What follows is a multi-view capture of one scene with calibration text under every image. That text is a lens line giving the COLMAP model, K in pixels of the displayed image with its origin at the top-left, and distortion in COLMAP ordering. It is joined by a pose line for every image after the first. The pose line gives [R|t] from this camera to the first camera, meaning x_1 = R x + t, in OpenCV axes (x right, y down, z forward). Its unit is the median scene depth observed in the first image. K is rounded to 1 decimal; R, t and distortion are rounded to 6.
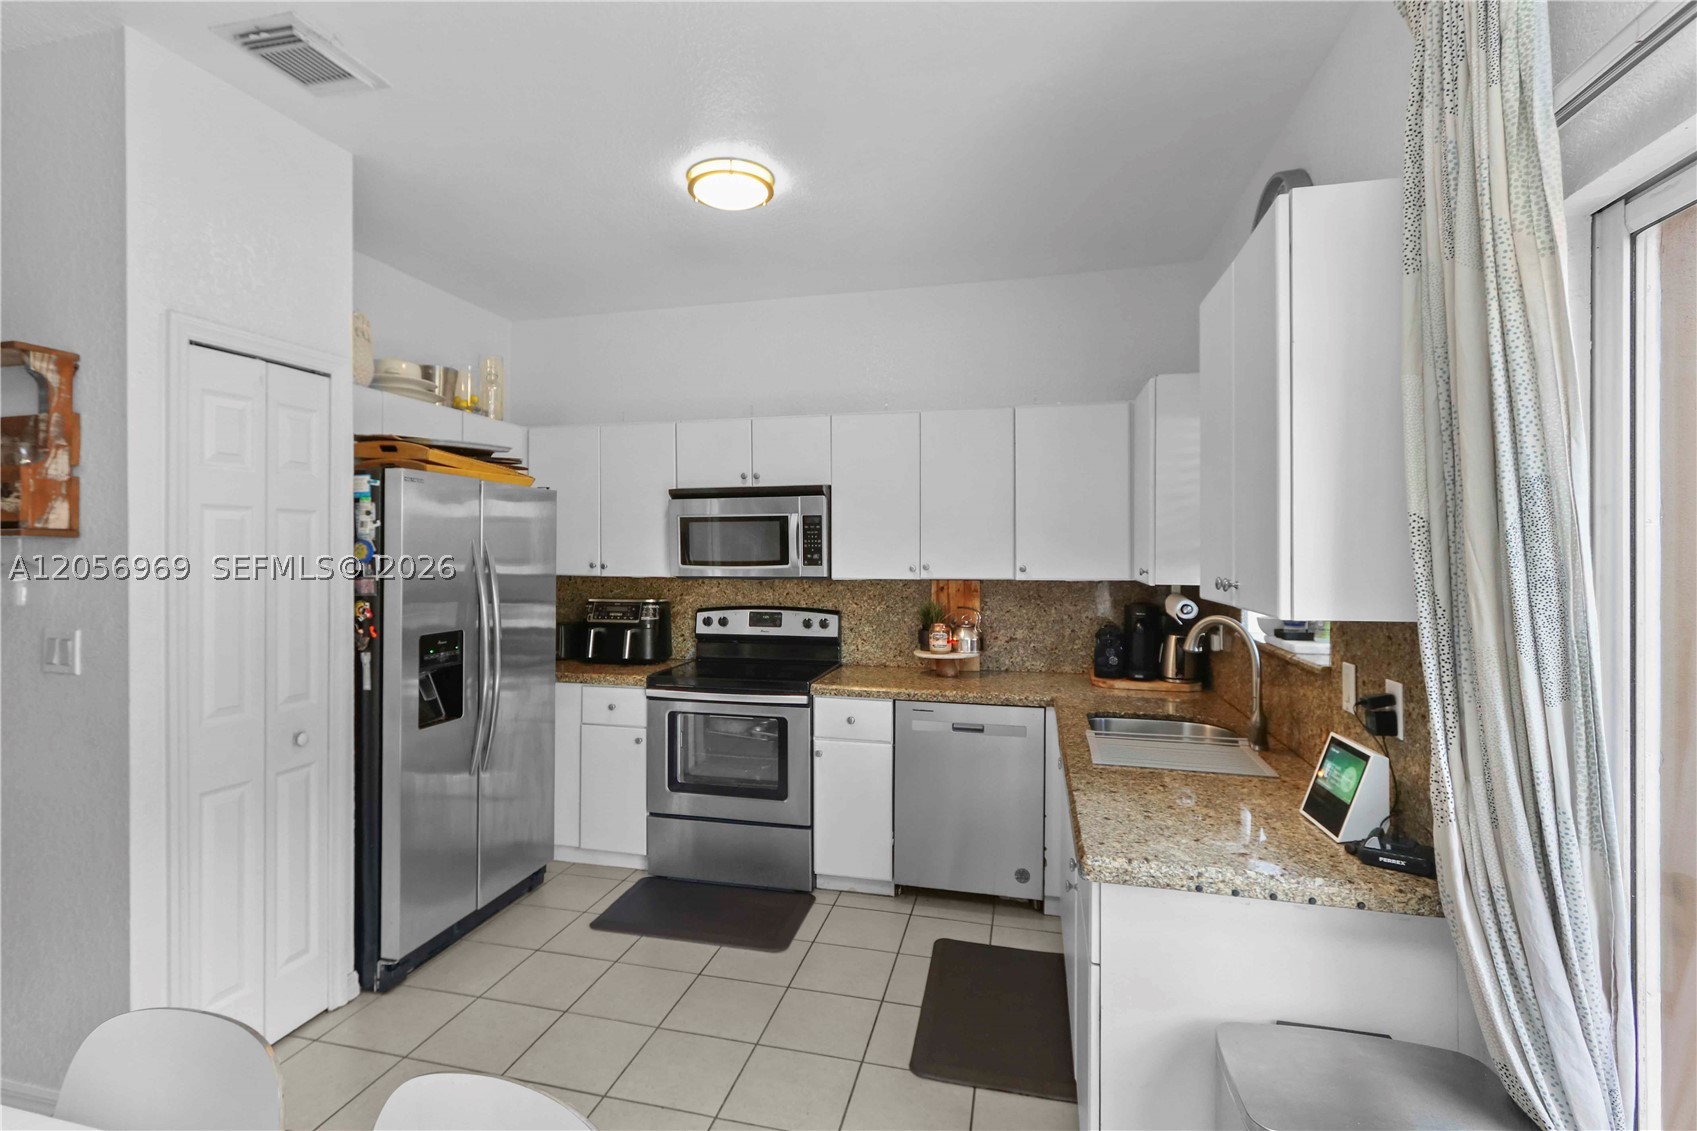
lens RADIAL K [[799.6, 0, 813.5], [0, 799.6, 554.5], [0, 0, 1]] dist [0.000690, 0.003201]
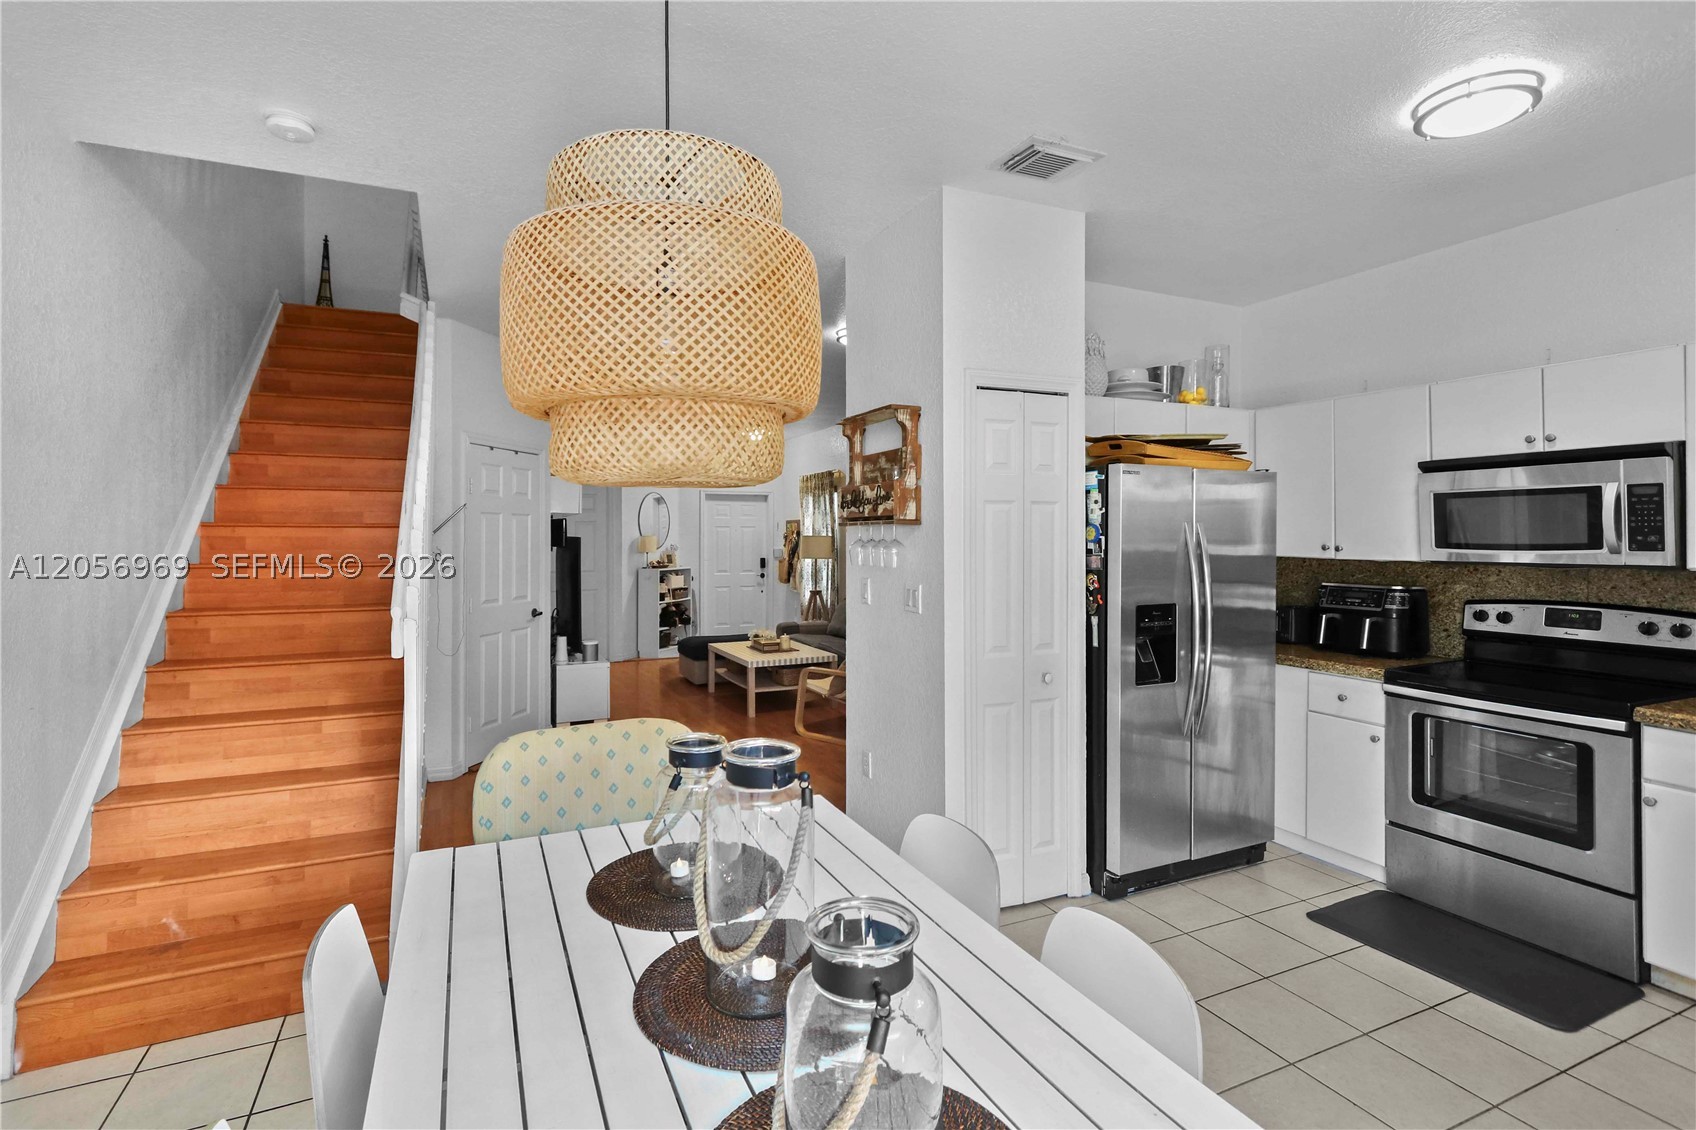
lens RADIAL K [[799.1, 0, 829.9], [0, 799.1, 533.7], [0, 0, 1]] dist [0.000690, 0.003201]
pose [[0.634174, -0.002453, -0.773186, 0.103184], [-0.000182, 0.999994, -0.003322, 0.000564], [0.773190, 0.002247, 0.634170, -0.070464]]
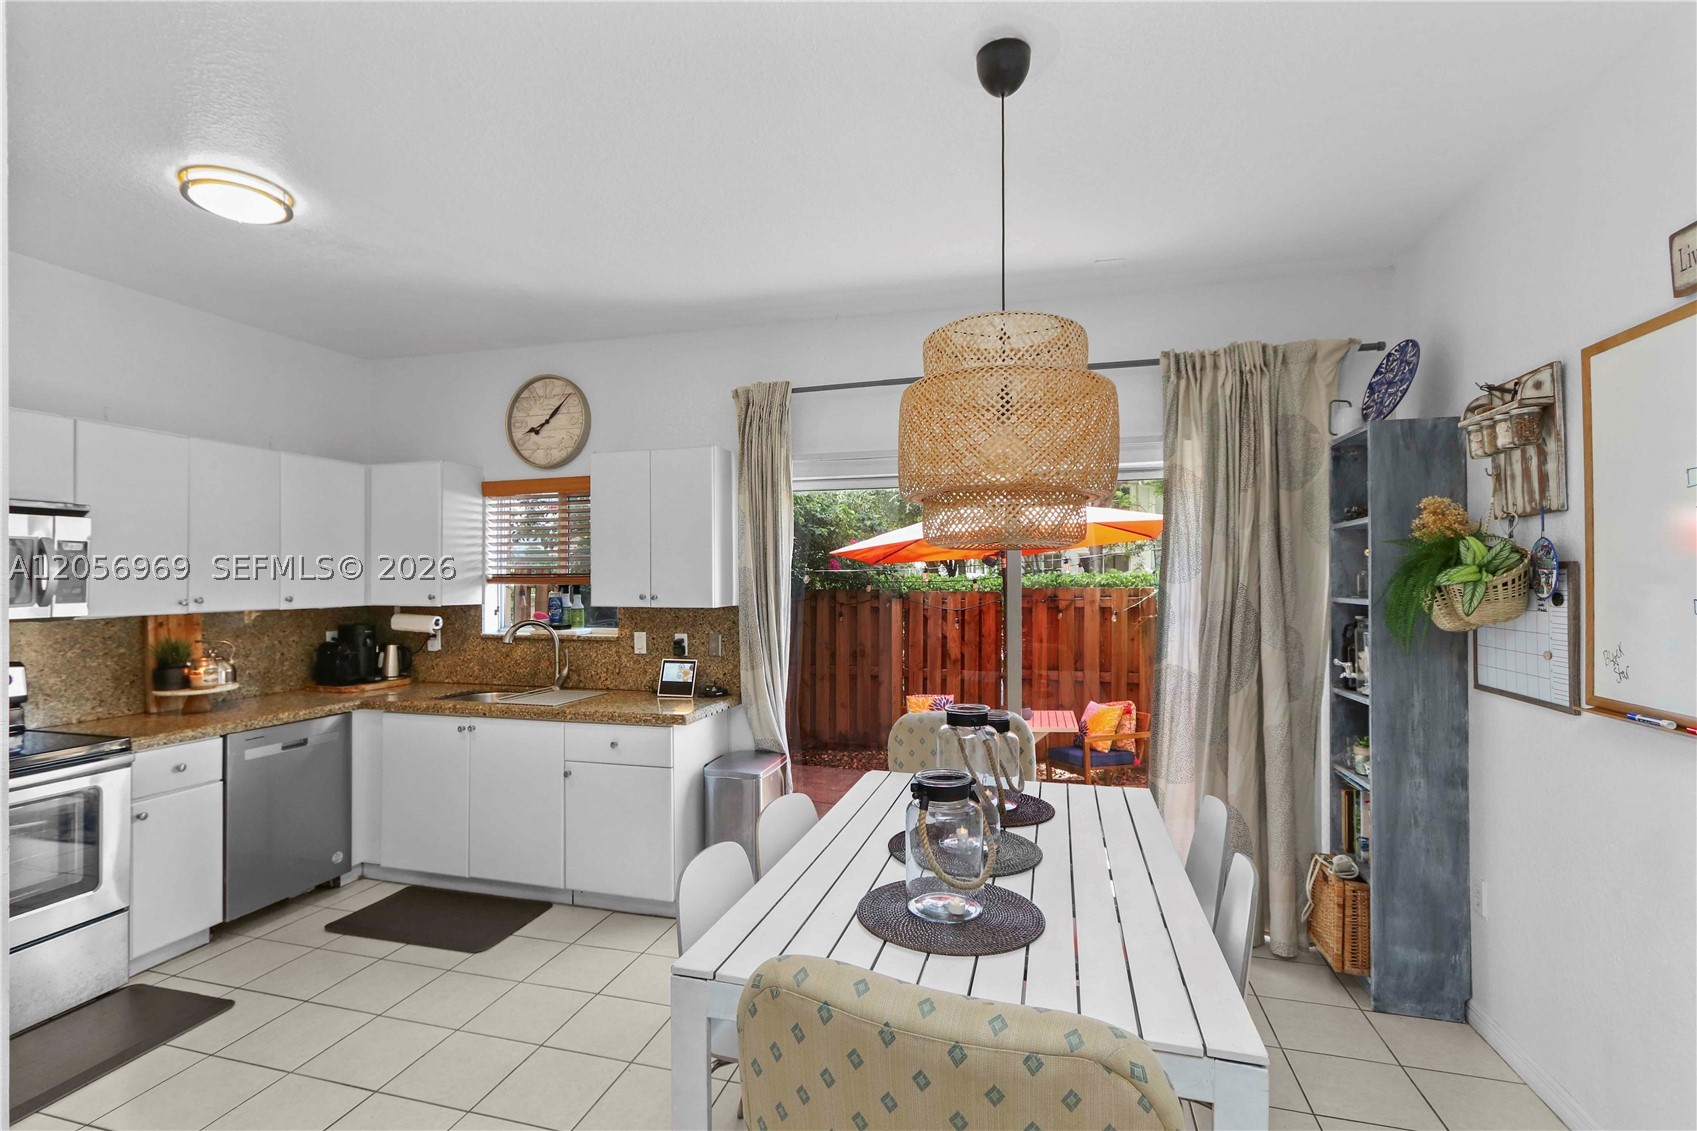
lens RADIAL K [[799.6, 0, 834.9], [0, 799.6, 570.4], [0, 0, 1]] dist [0.000690, 0.003201]
pose [[0.009530, 0.010217, 0.999902, -0.877709], [0.005981, 0.999929, -0.010274, -0.006243], [-0.999937, 0.006079, 0.009468, 0.239881]]
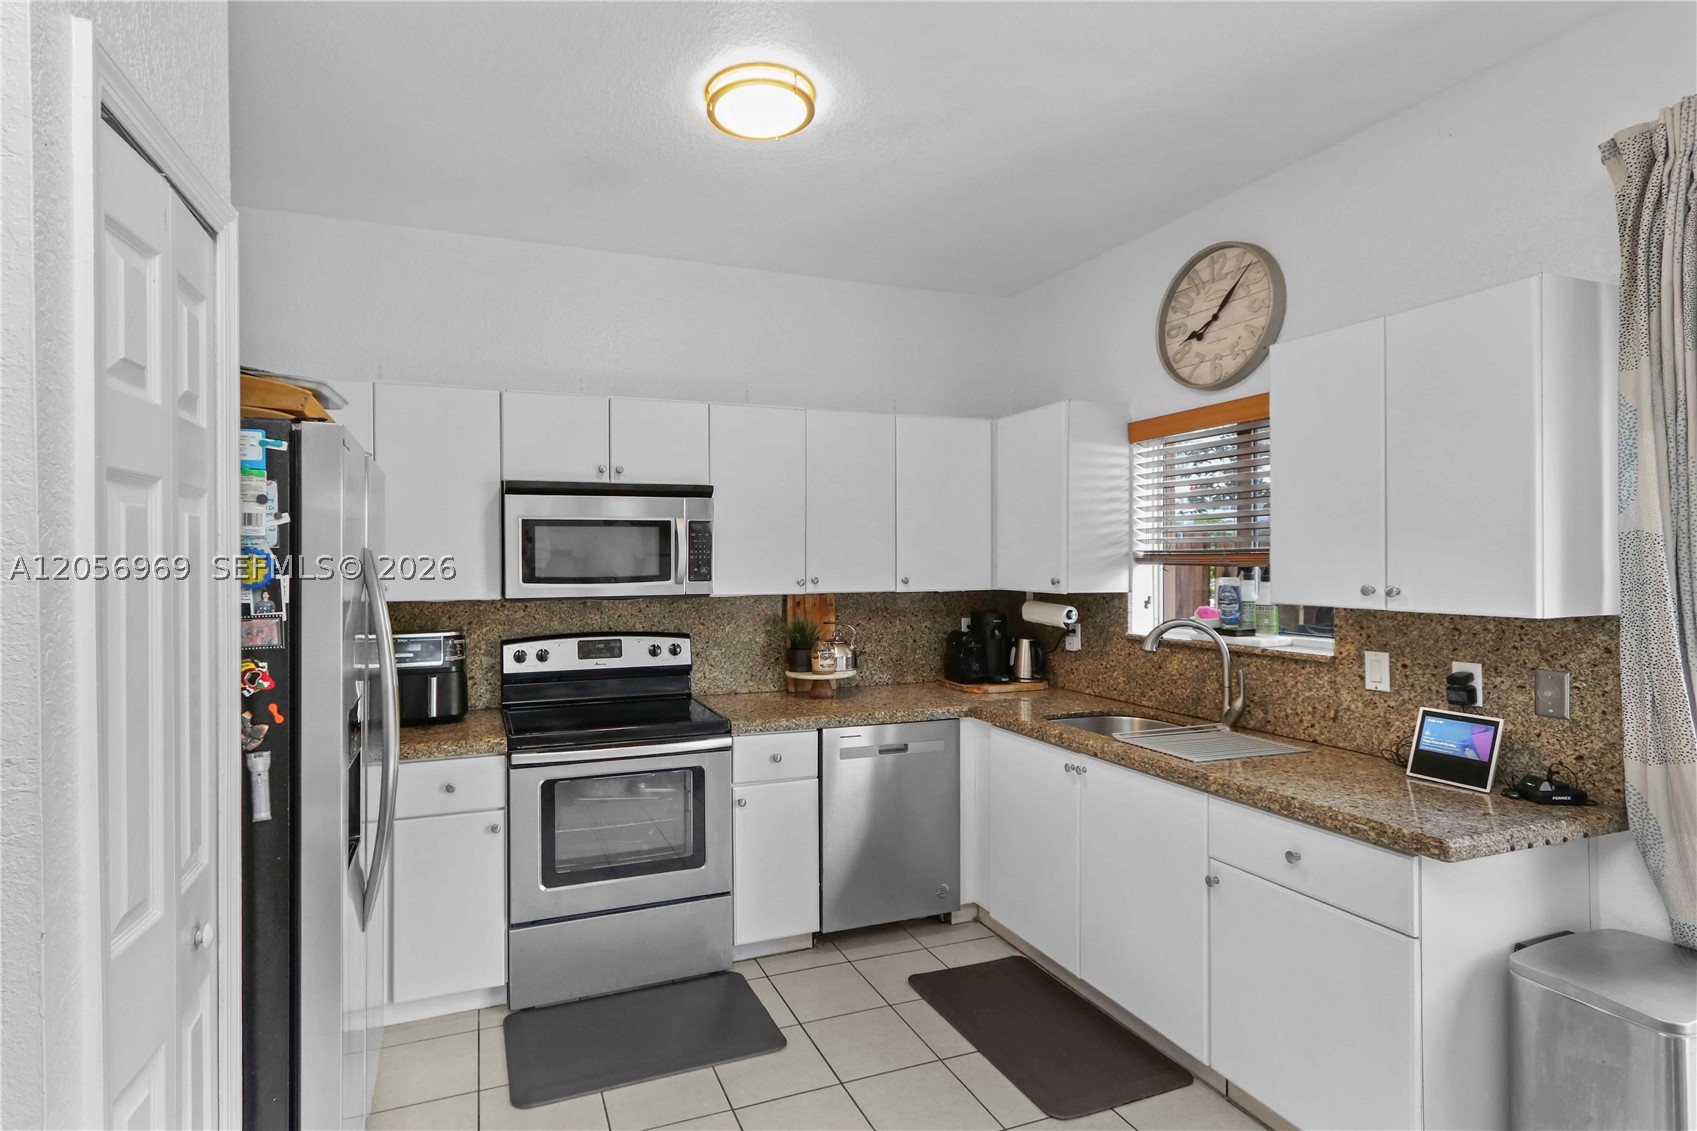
lens RADIAL K [[835.0, 0, 772.0], [0, 835.0, 562.6], [0, 0, 1]] dist [-0.003789, 0.000163]
pose [[0.819097, -0.003704, 0.573644, -0.479308], [0.004905, 0.999988, -0.000547, -0.004813], [-0.573635, 0.003262, 0.819105, 0.262878]]
